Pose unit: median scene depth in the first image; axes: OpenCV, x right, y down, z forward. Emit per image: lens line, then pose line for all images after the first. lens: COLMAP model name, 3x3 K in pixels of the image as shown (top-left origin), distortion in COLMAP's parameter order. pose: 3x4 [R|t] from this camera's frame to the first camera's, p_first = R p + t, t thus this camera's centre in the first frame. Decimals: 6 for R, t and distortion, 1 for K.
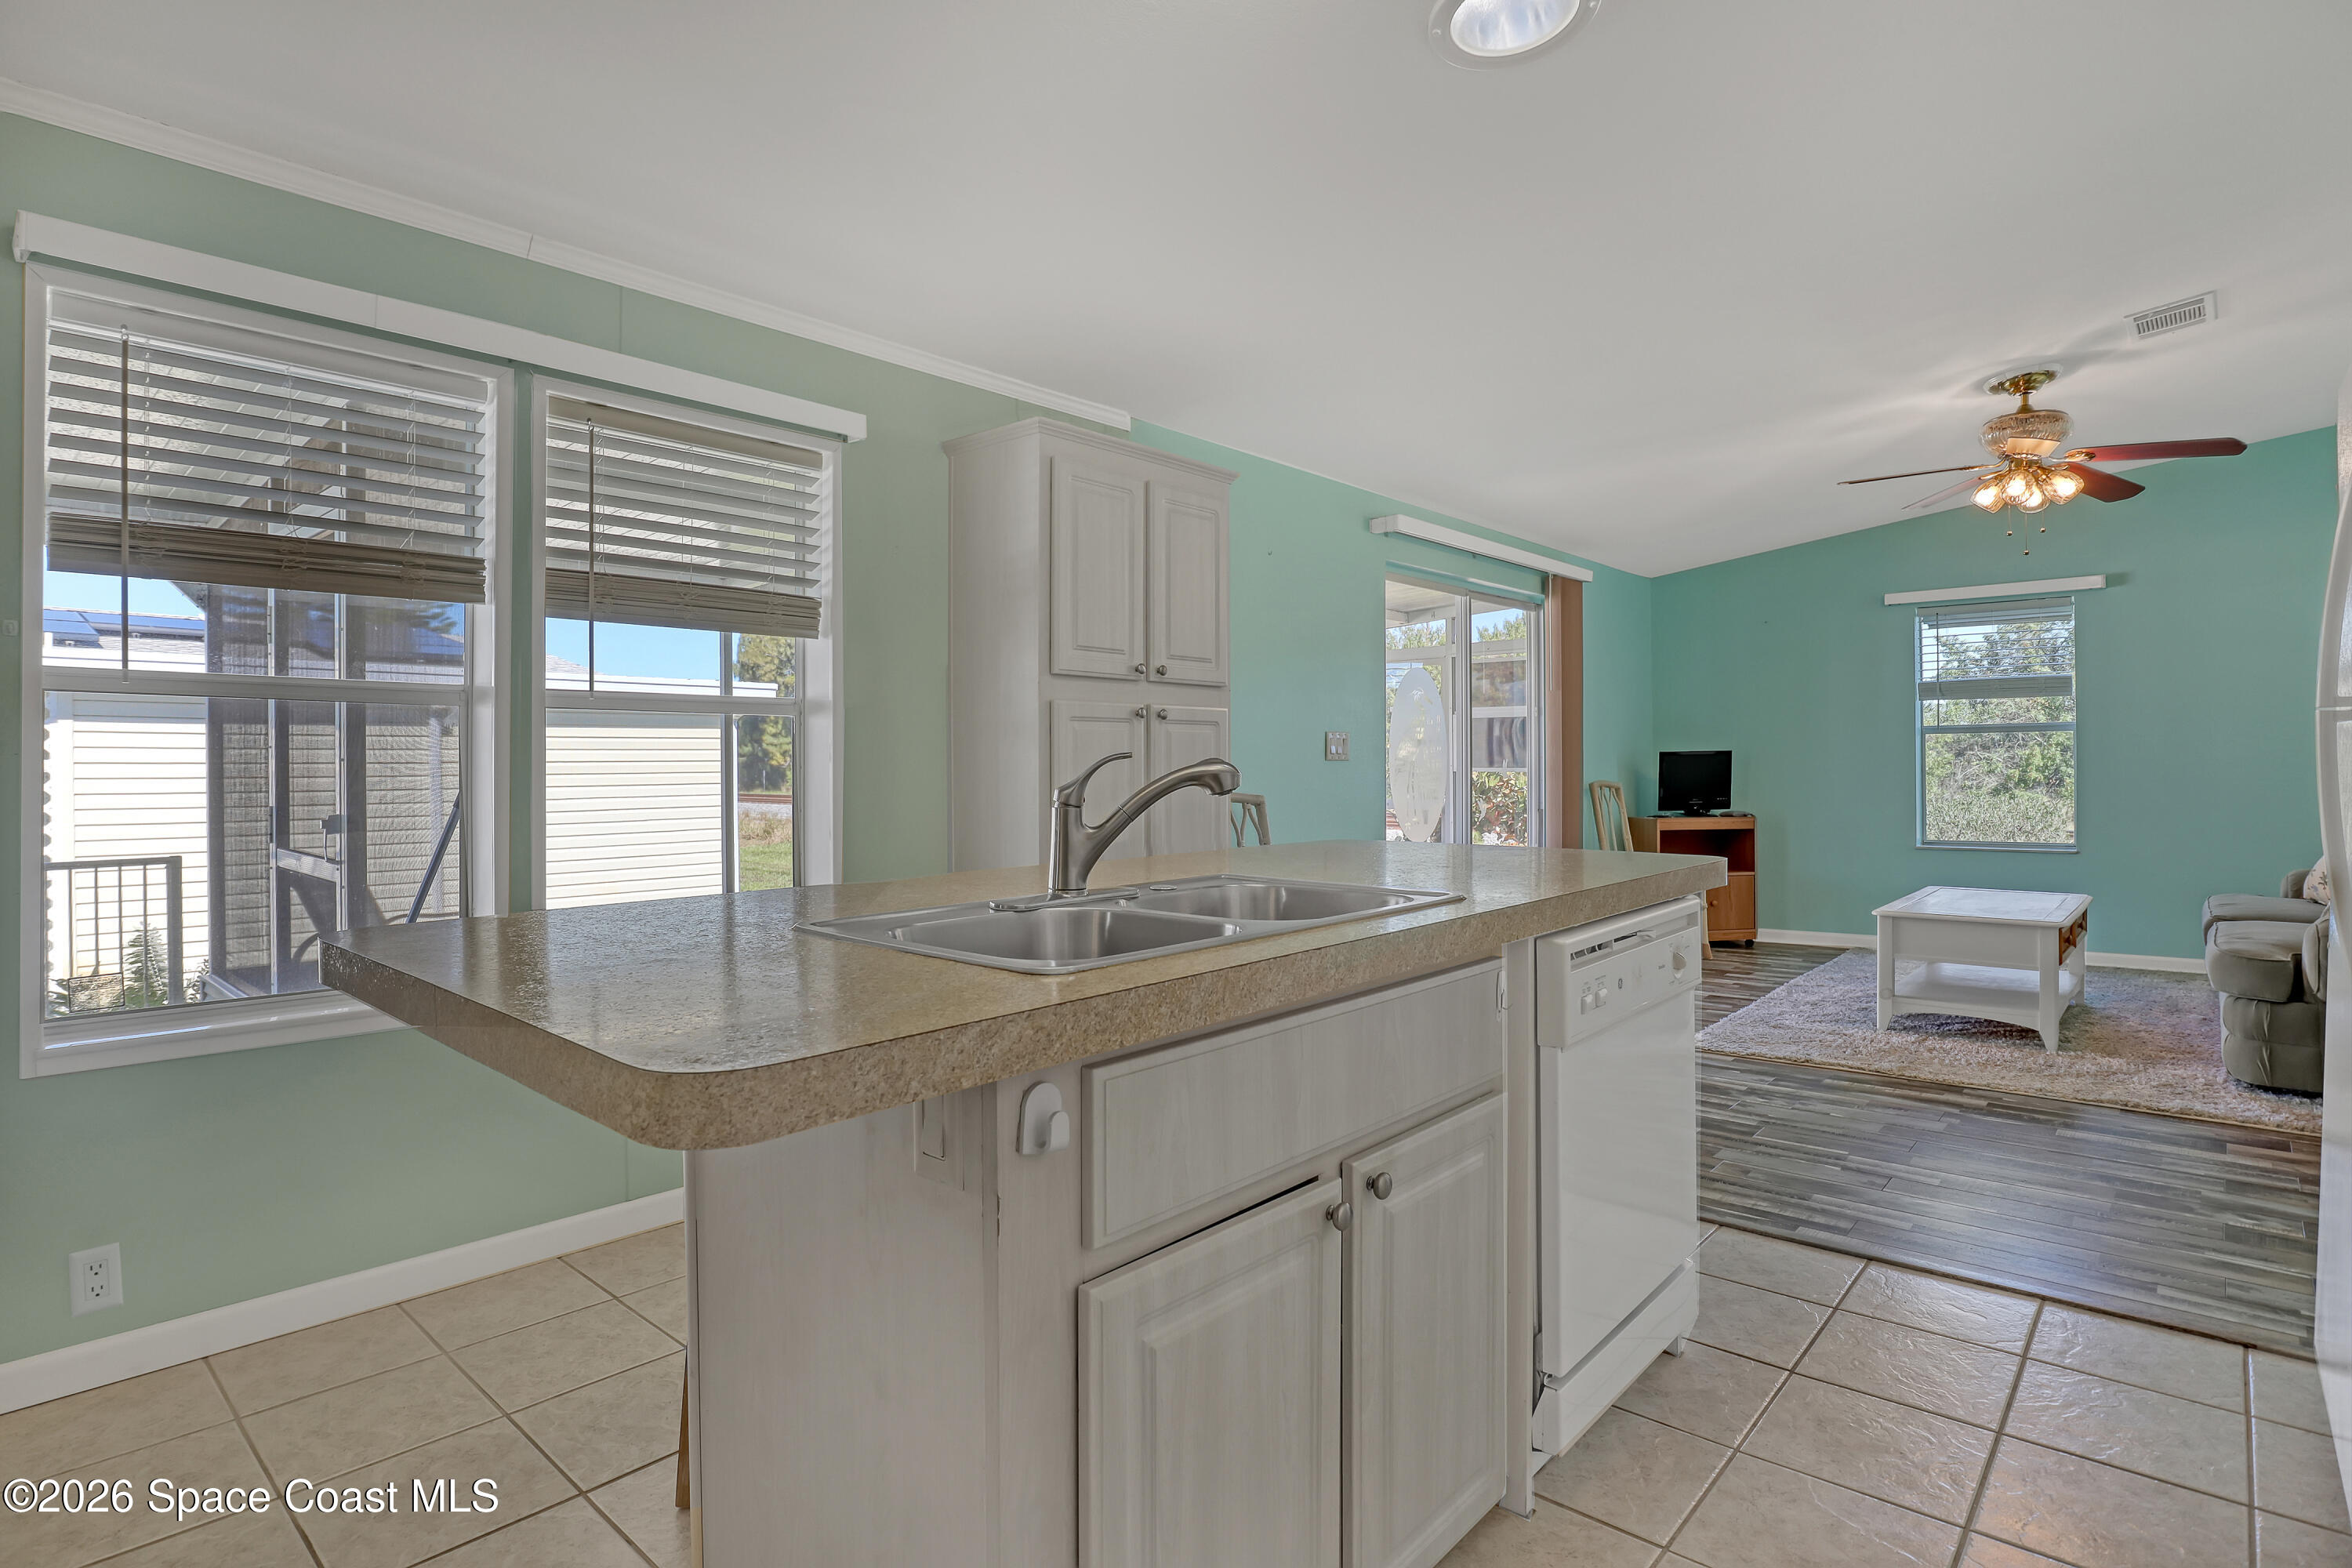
lens RADIAL K [[1187.8, 0, 1180.8], [0, 1187.8, 758.3], [0, 0, 1]] dist [-0.039356, 0.000828]
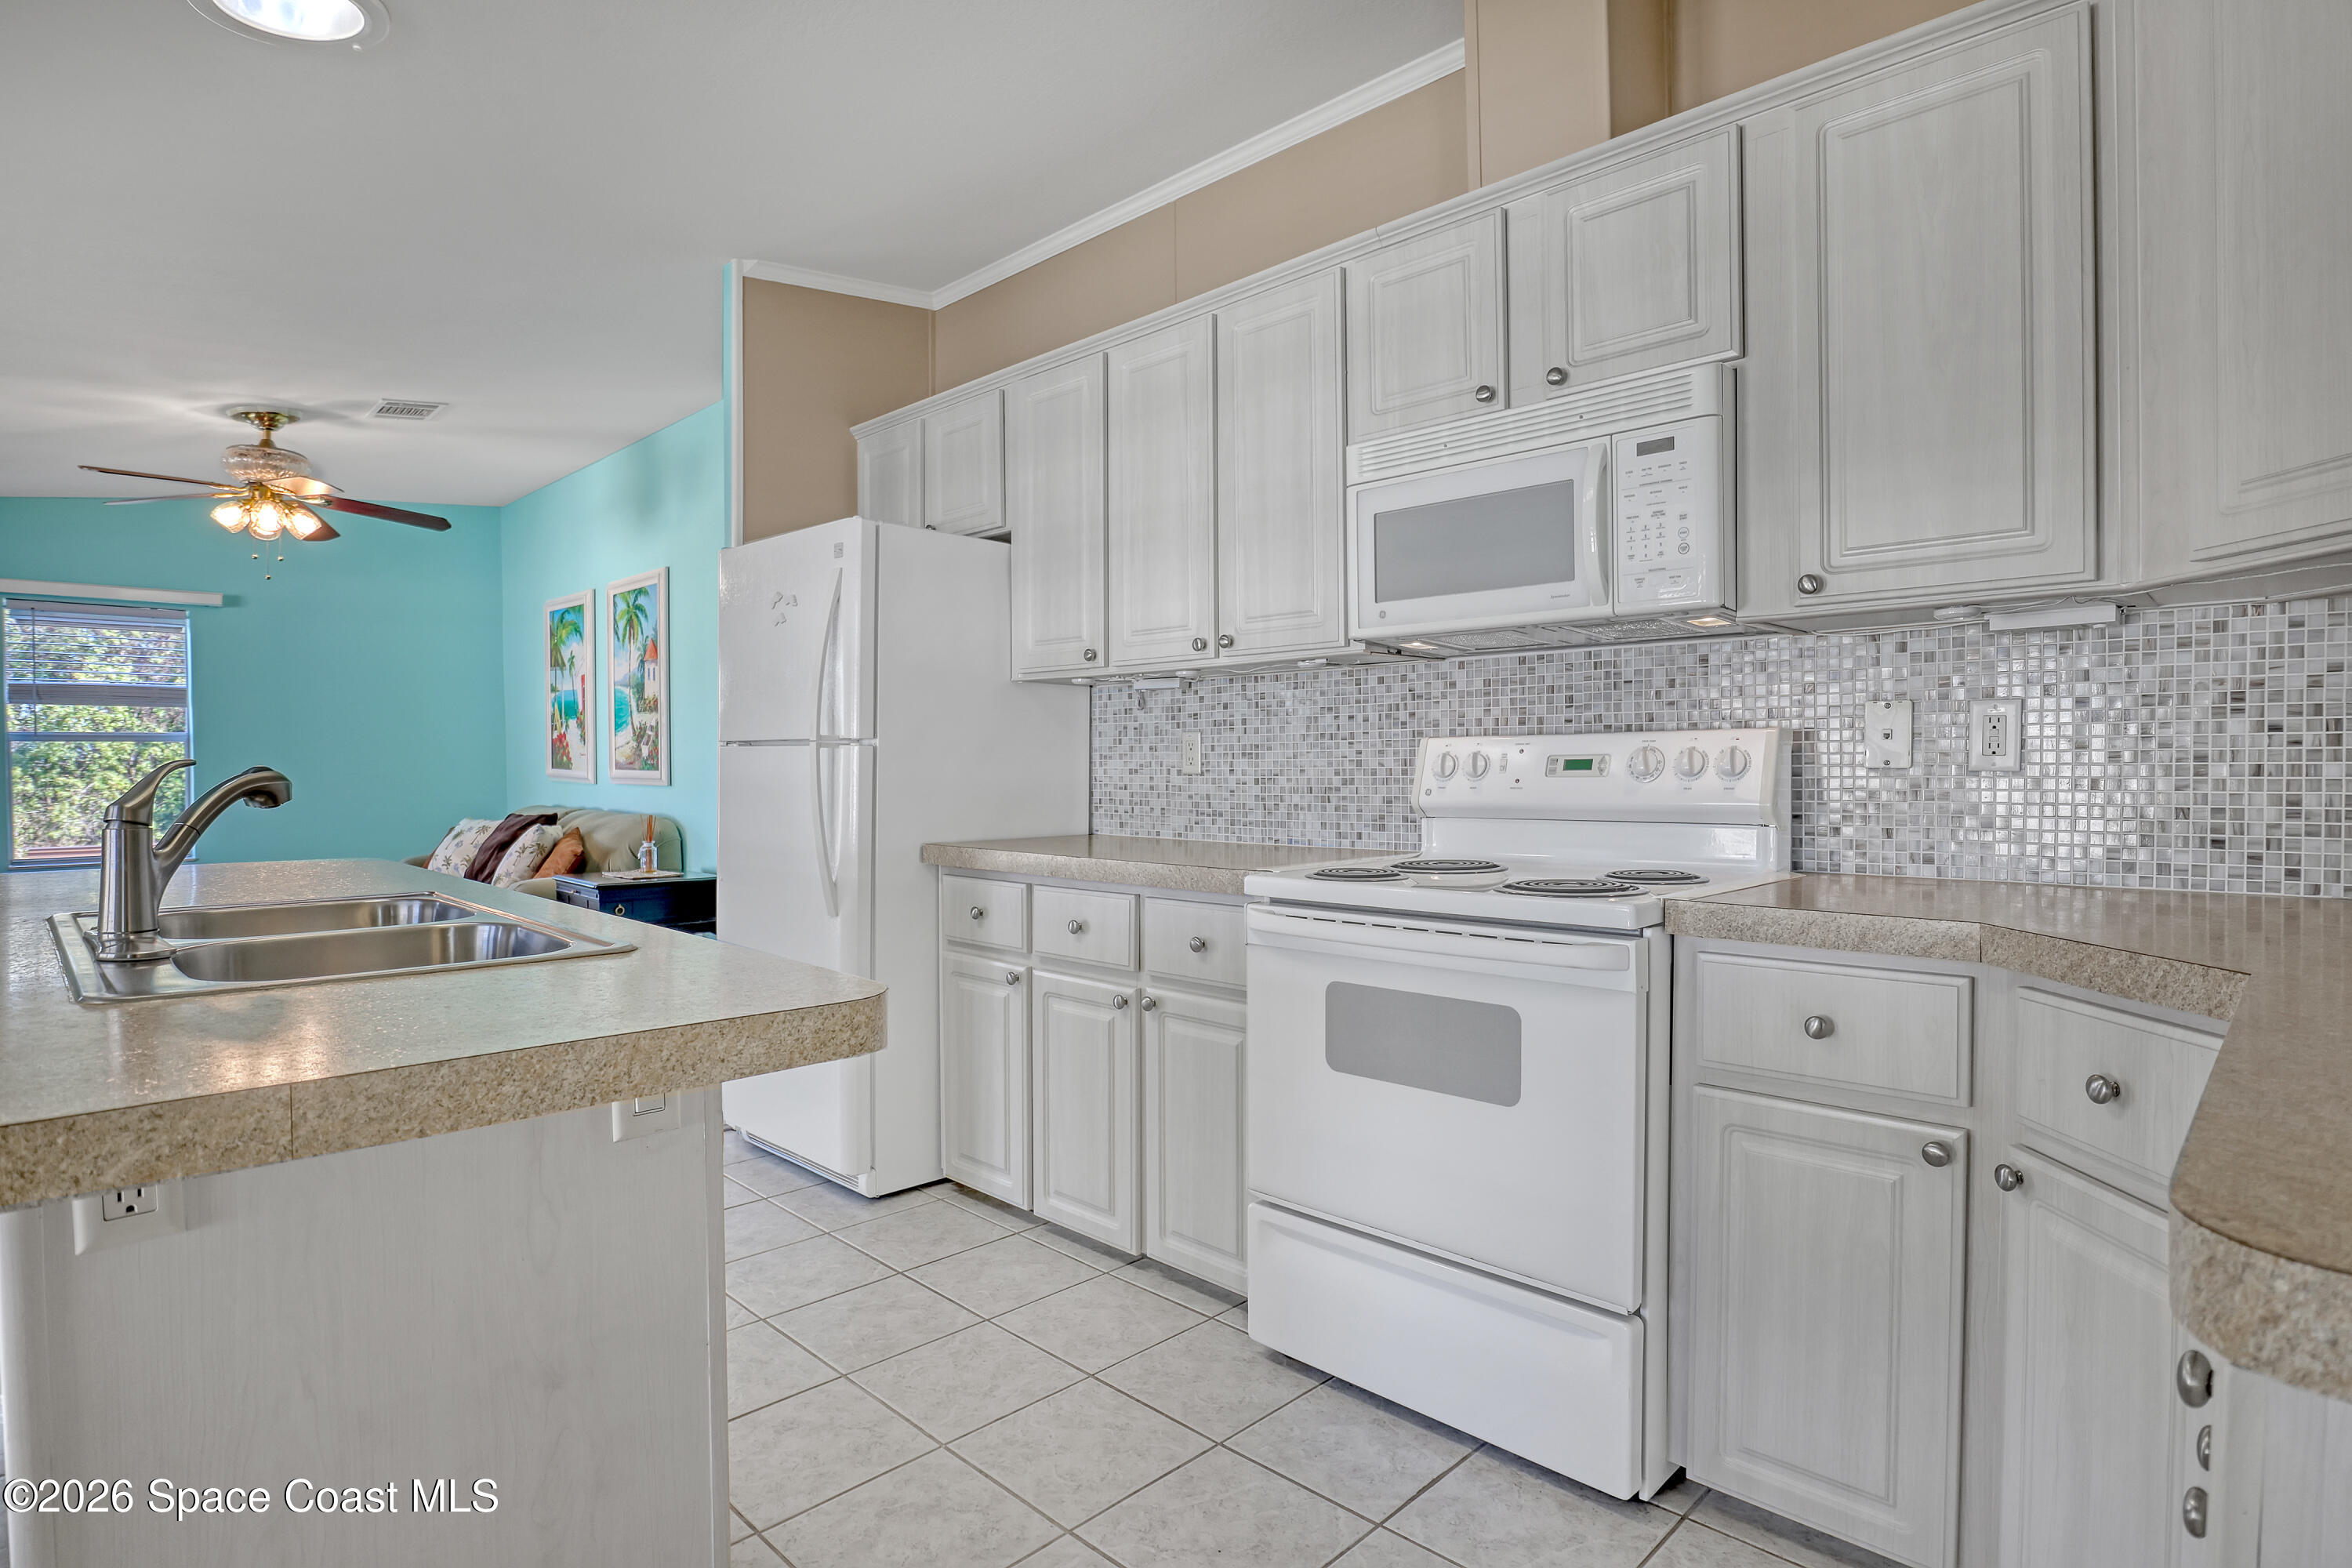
lens RADIAL K [[1211.7, 0, 1182.8], [0, 1211.7, 765.2], [0, 0, 1]] dist [-0.038943, 0.006802]
pose [[0.041006, 0.001406, 0.999158, -0.341915], [0.001681, 0.999997, -0.001476, 0.000676], [-0.999157, 0.001741, 0.041004, 0.107884]]
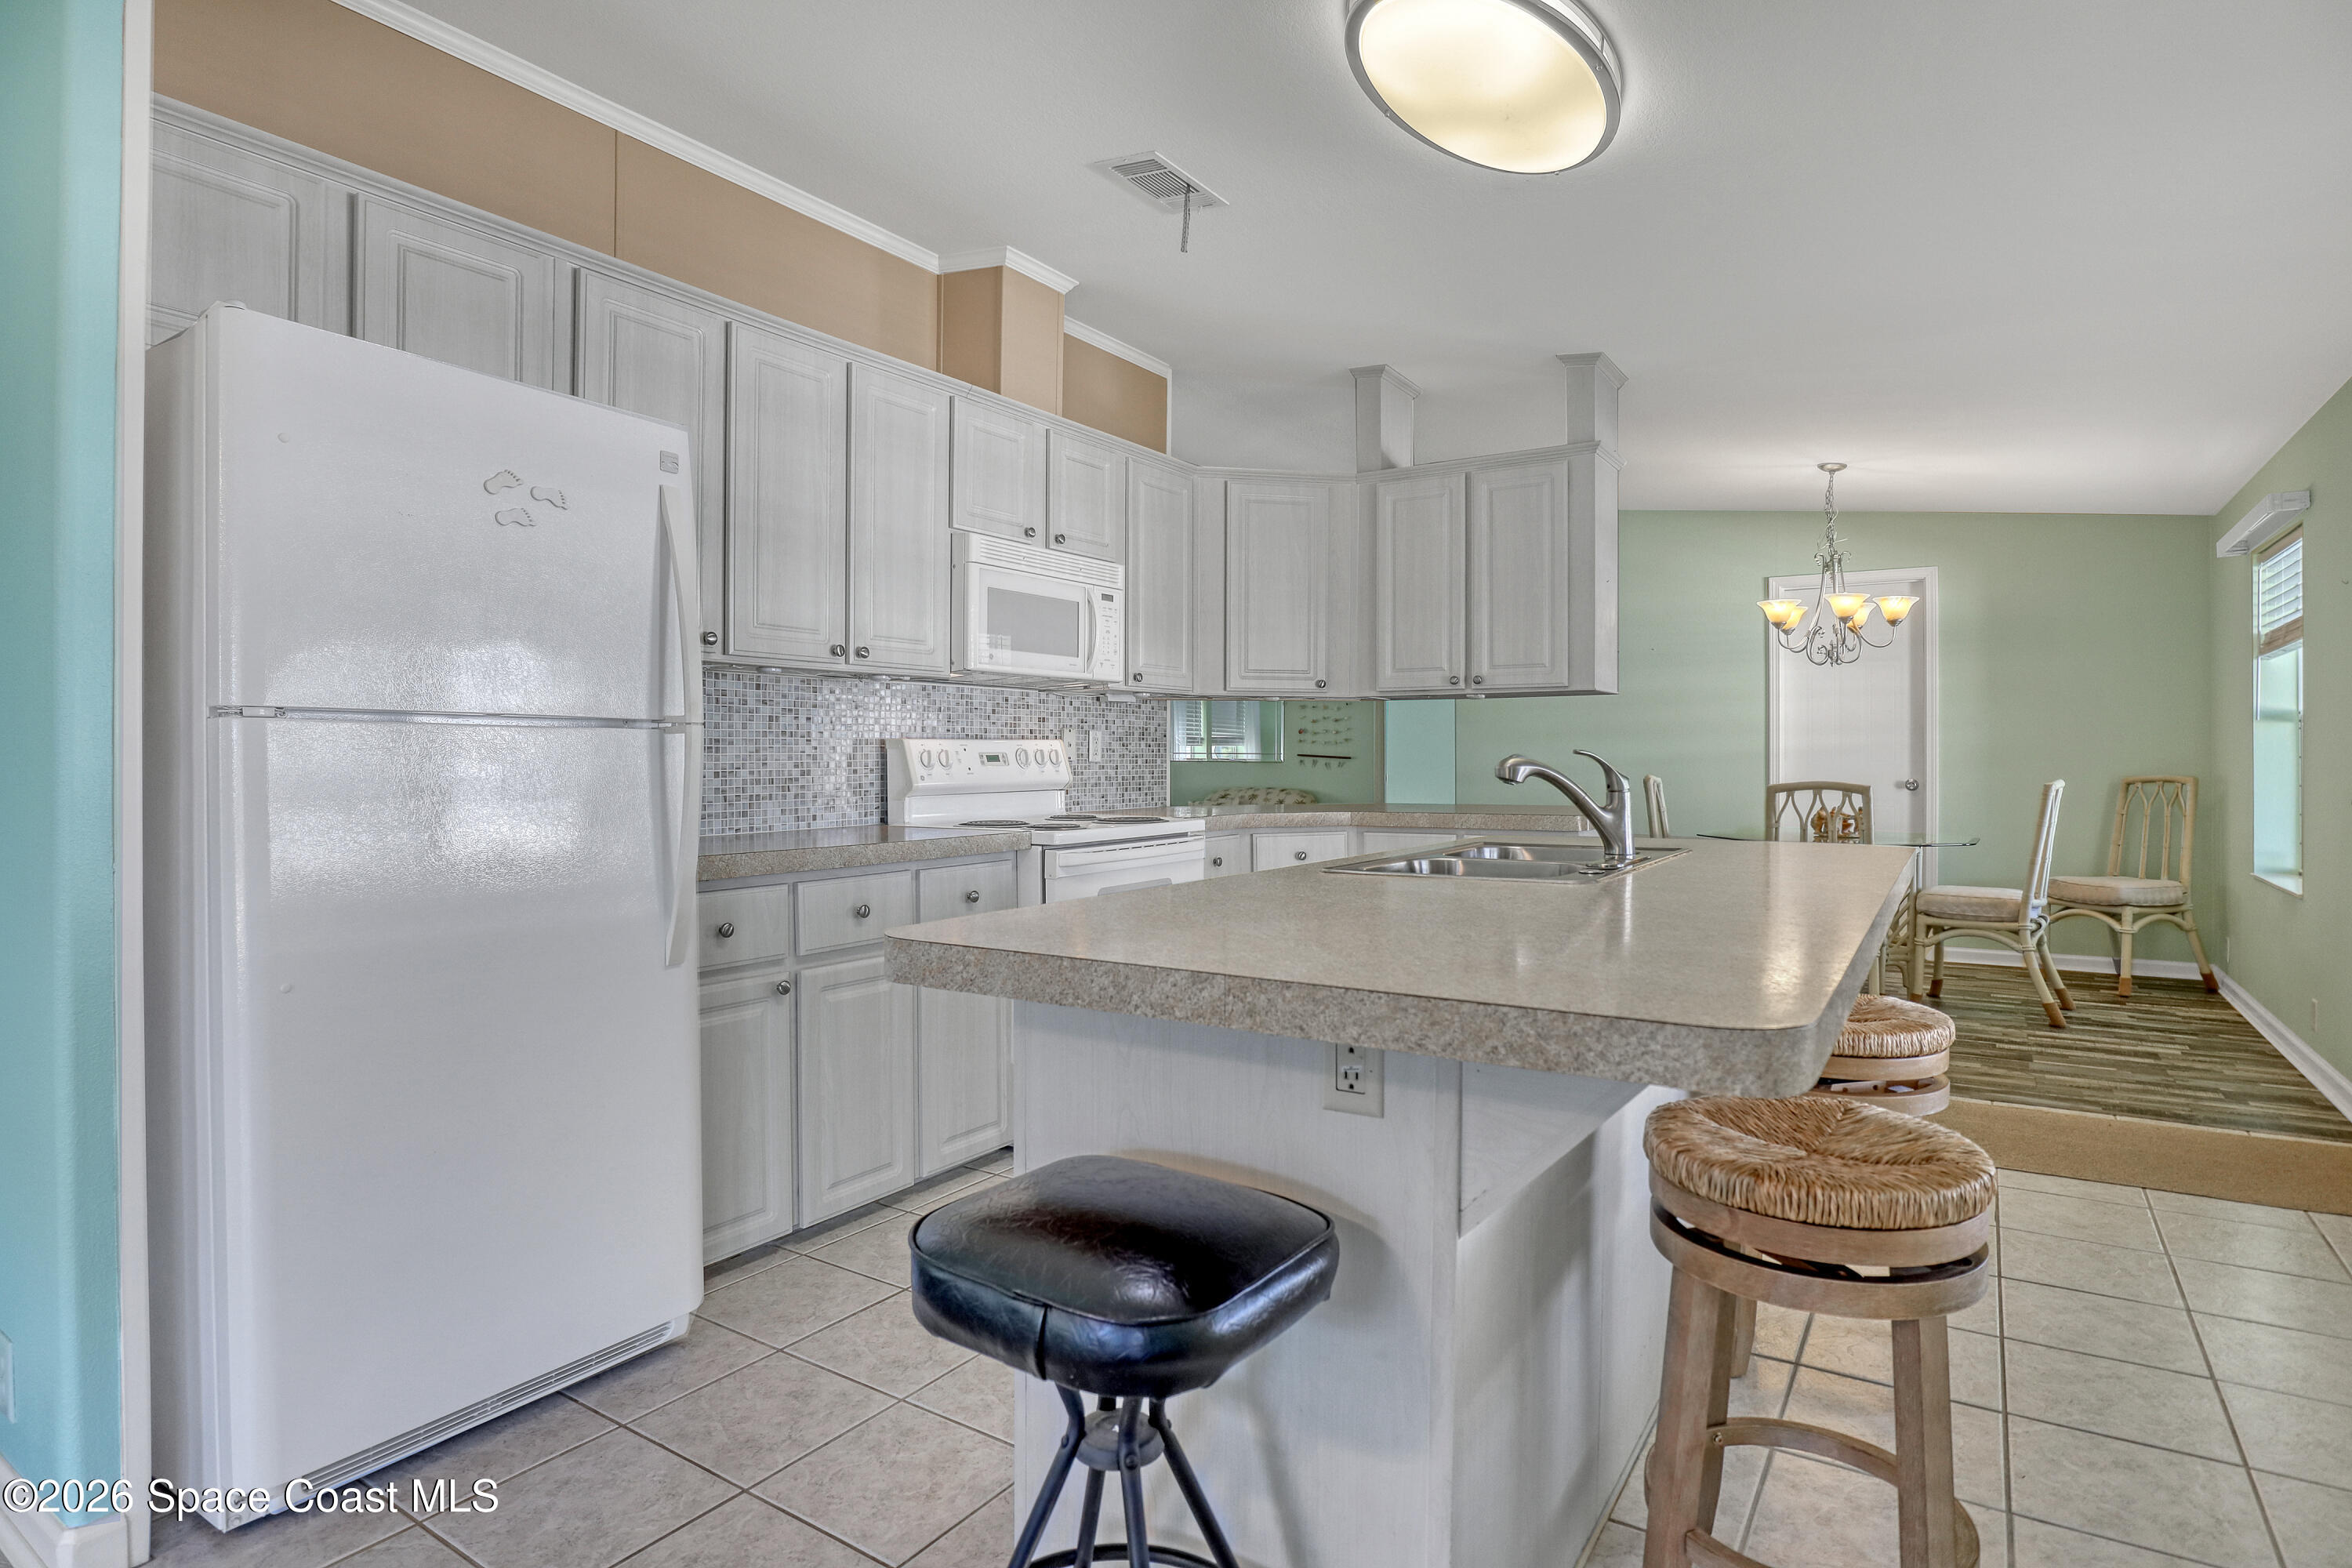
lens RADIAL K [[1187.8, 0, 1180.8], [0, 1187.8, 758.3], [0, 0, 1]] dist [-0.039356, 0.000828]
pose [[-0.990054, 0.003930, -0.140636, 0.206046], [0.004139, 0.999991, -0.001194, 0.001327], [0.140630, -0.001764, -0.990061, 0.856764]]
